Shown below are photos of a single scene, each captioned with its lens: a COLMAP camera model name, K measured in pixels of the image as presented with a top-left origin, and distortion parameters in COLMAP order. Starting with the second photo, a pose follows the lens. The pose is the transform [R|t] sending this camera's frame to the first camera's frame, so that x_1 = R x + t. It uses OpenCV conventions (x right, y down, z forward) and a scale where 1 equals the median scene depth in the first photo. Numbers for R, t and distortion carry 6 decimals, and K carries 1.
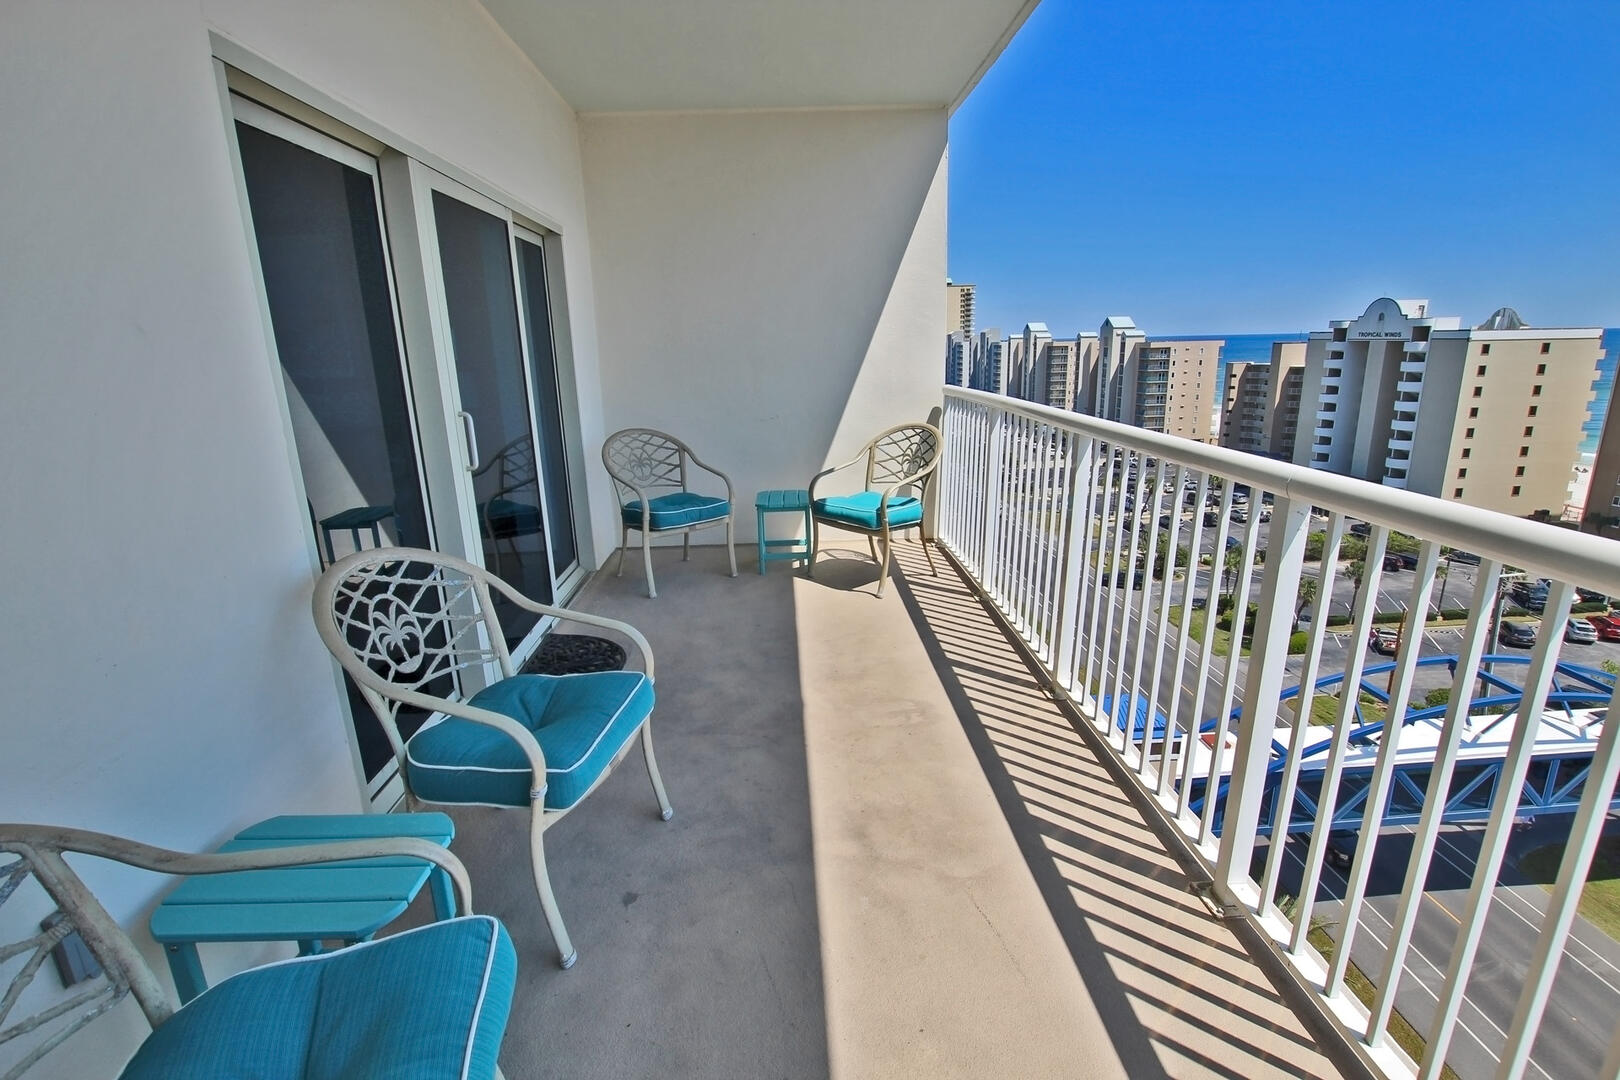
lens RADIAL K [[753.0, 0, 810.3], [0, 753.0, 544.5], [0, 0, 1]] dist [-0.032489, 0.004723]
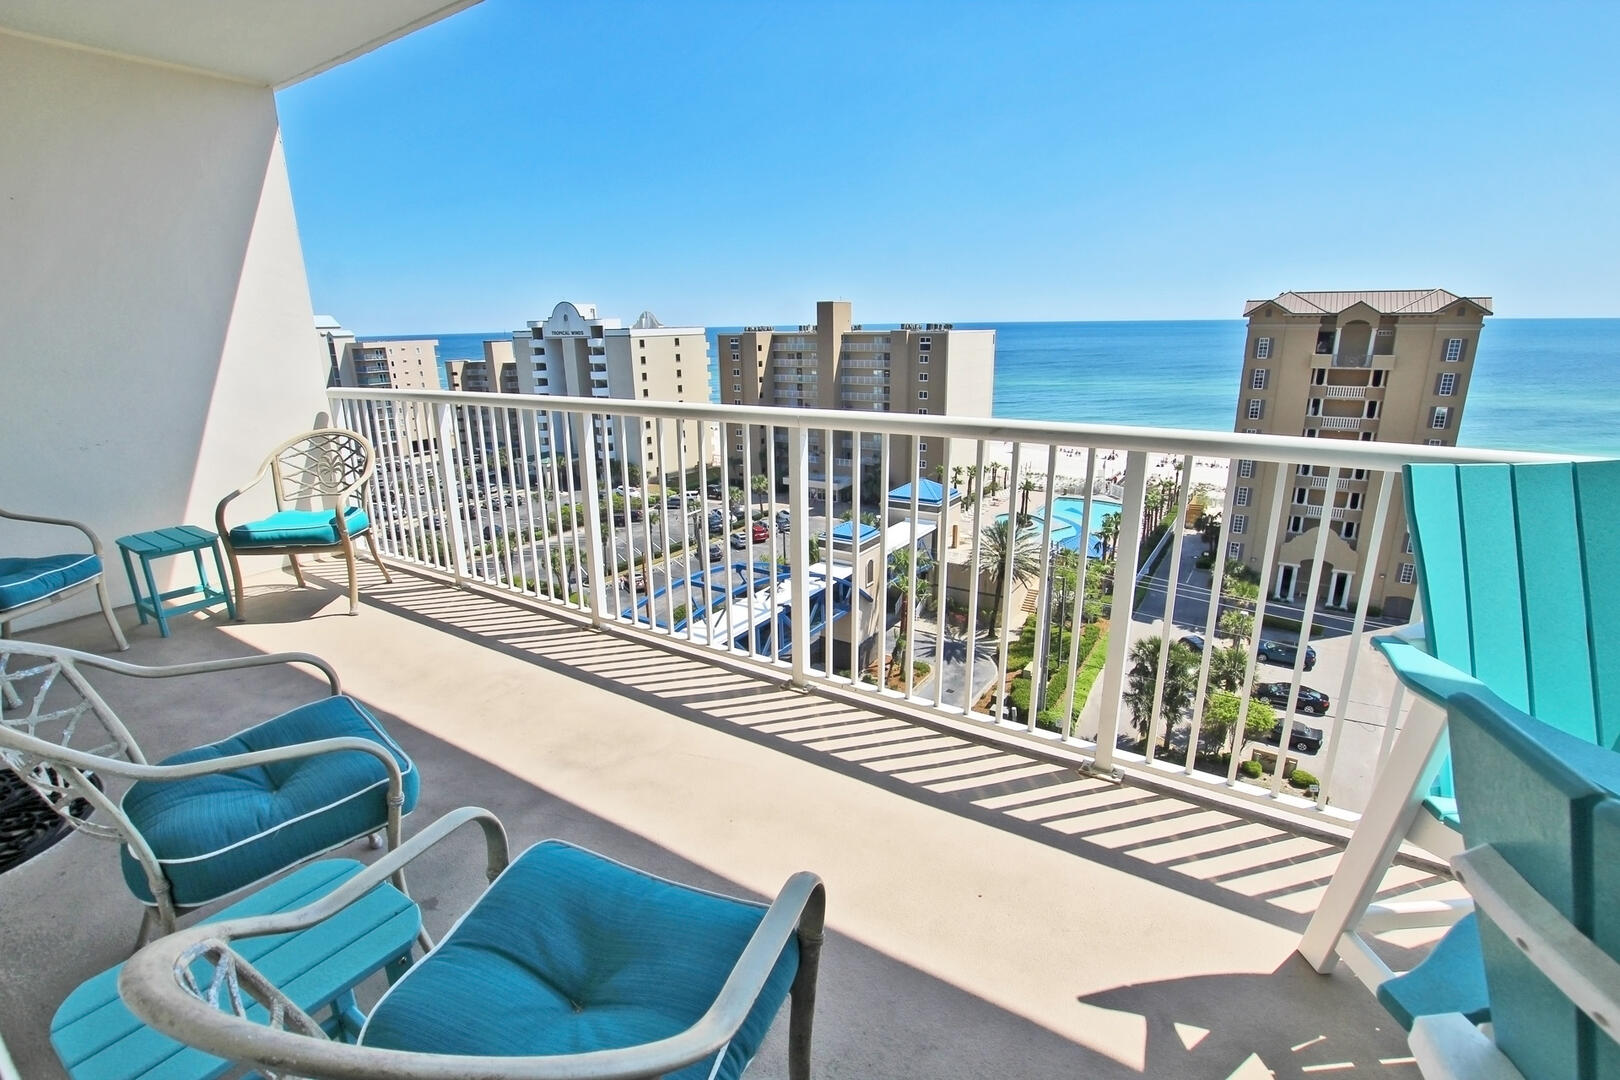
lens RADIAL K [[753.0, 0, 810.3], [0, 753.0, 544.5], [0, 0, 1]] dist [-0.032489, 0.004723]
pose [[0.583251, -0.211950, 0.784153, -0.246683], [0.211623, 0.971670, 0.105230, 0.006824], [-0.784241, 0.104569, 0.611581, -0.015906]]
